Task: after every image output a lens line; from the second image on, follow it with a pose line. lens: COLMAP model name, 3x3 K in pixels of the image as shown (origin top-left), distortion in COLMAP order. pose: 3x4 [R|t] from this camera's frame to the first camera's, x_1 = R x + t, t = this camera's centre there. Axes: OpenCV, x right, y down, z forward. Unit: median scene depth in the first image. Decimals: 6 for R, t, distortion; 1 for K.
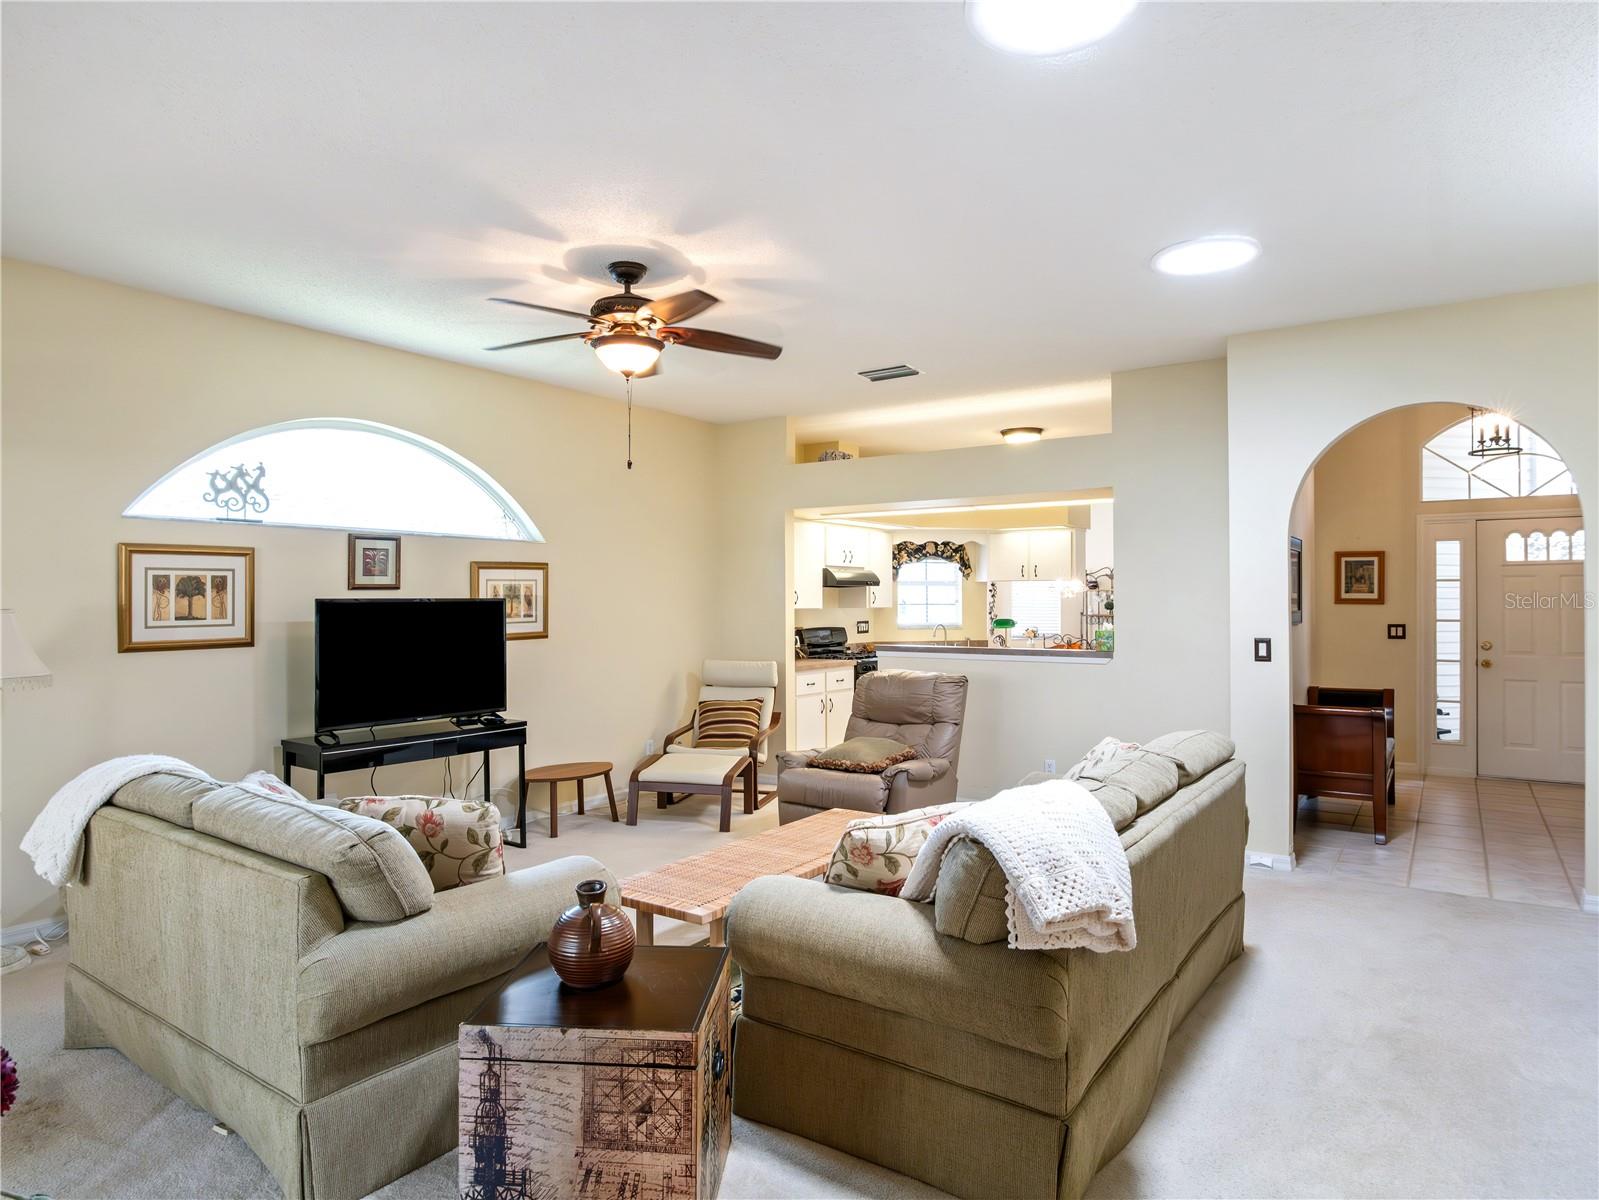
lens RADIAL K [[973.6, 0, 795.3], [0, 973.6, 596.6], [0, 0, 1]] dist [-0.021386, 0.003100]
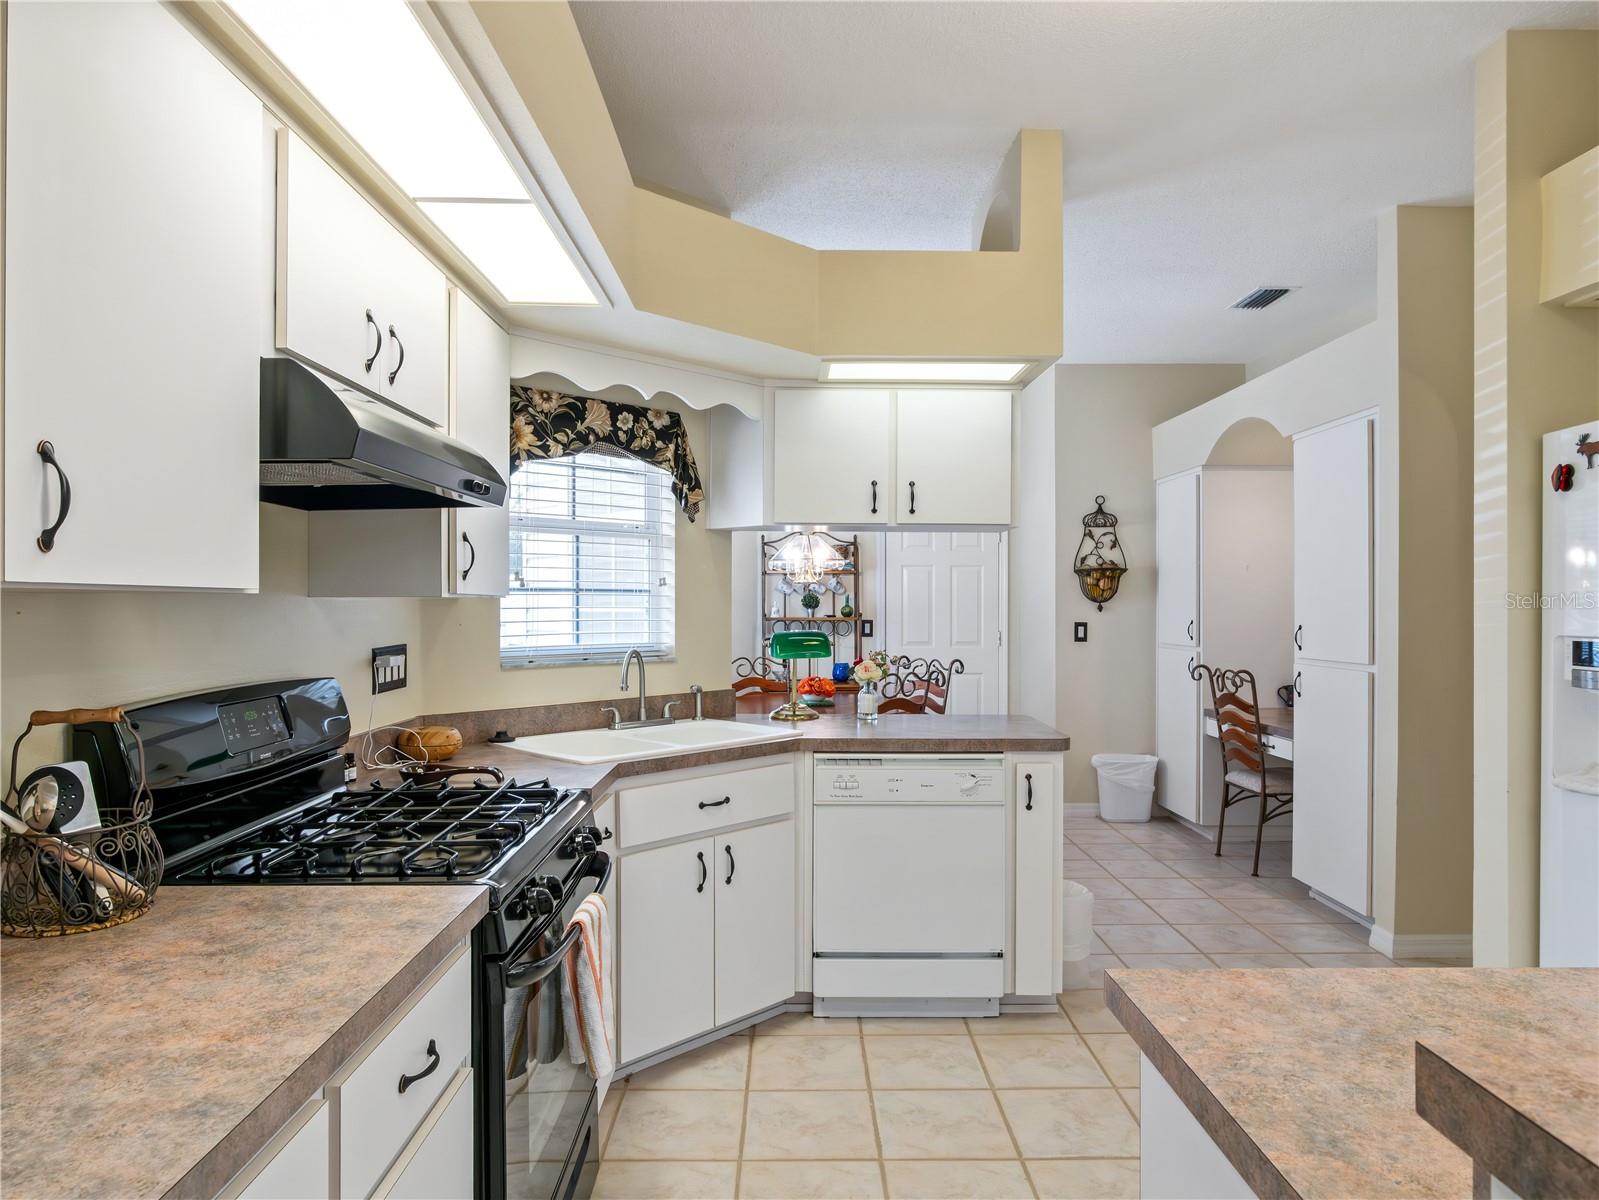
lens RADIAL K [[973.6, 0, 795.3], [0, 973.6, 596.6], [0, 0, 1]] dist [-0.021386, 0.003100]
pose [[0.824571, 0.002447, 0.565754, 0.008261], [0.001423, 0.999979, -0.006398, 0.012731], [-0.565757, 0.006081, 0.824549, 0.696656]]
